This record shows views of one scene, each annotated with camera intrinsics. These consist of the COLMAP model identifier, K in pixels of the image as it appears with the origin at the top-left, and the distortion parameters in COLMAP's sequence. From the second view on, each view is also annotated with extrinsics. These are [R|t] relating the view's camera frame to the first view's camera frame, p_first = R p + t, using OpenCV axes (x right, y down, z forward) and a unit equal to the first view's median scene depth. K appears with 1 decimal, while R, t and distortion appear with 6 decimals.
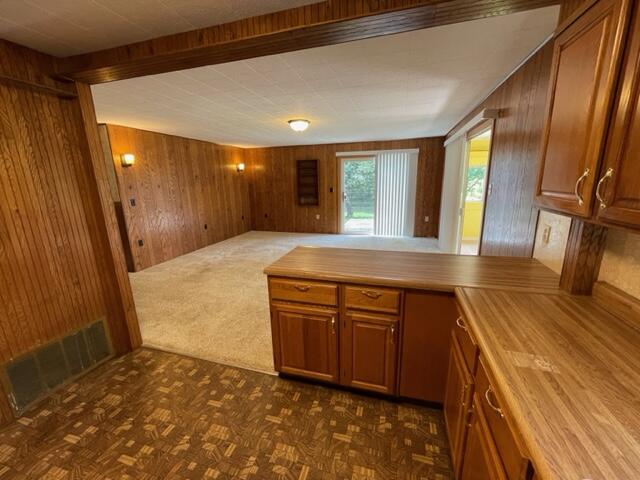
lens RADIAL K [[261.2, 0, 321.1], [0, 261.2, 239.7], [0, 0, 1]] dist [0.000917, 0.000097]
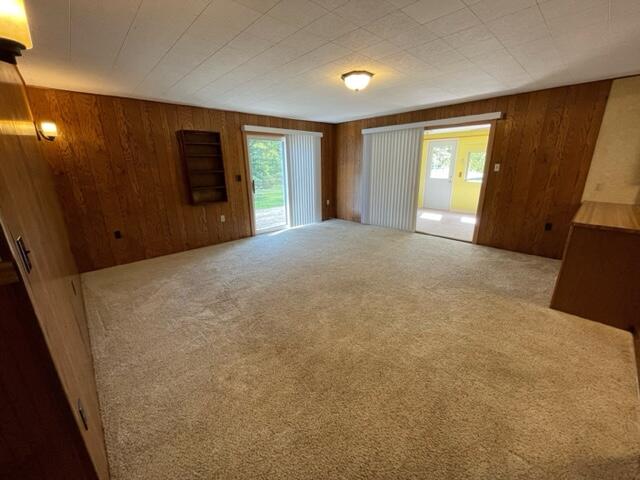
lens RADIAL K [[261.2, 0, 321.1], [0, 261.2, 239.7], [0, 0, 1]] dist [0.000917, 0.000097]
pose [[0.506258, -0.230312, 0.831059, -0.525479], [0.201196, 0.968628, 0.145873, -0.092412], [-0.838584, 0.093357, 0.536714, 0.478308]]
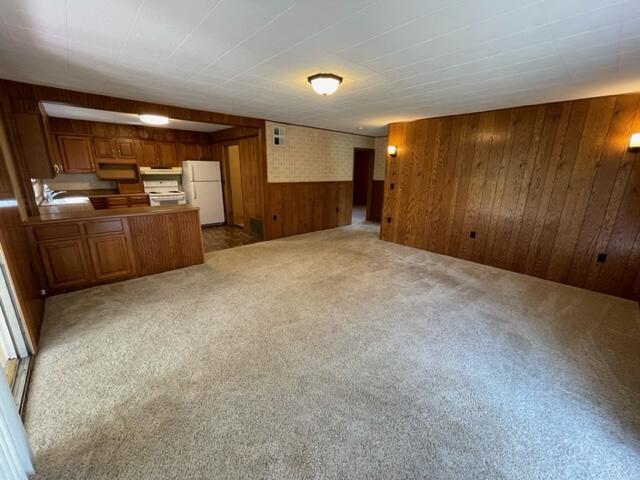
lens RADIAL K [[261.2, 0, 321.1], [0, 261.2, 239.7], [0, 0, 1]] dist [0.000917, 0.000097]
pose [[-0.513966, 0.235234, -0.824927, 0.351874], [-0.199051, 0.902711, 0.381433, -0.215862], [0.834397, 0.360246, -0.417139, 0.901692]]
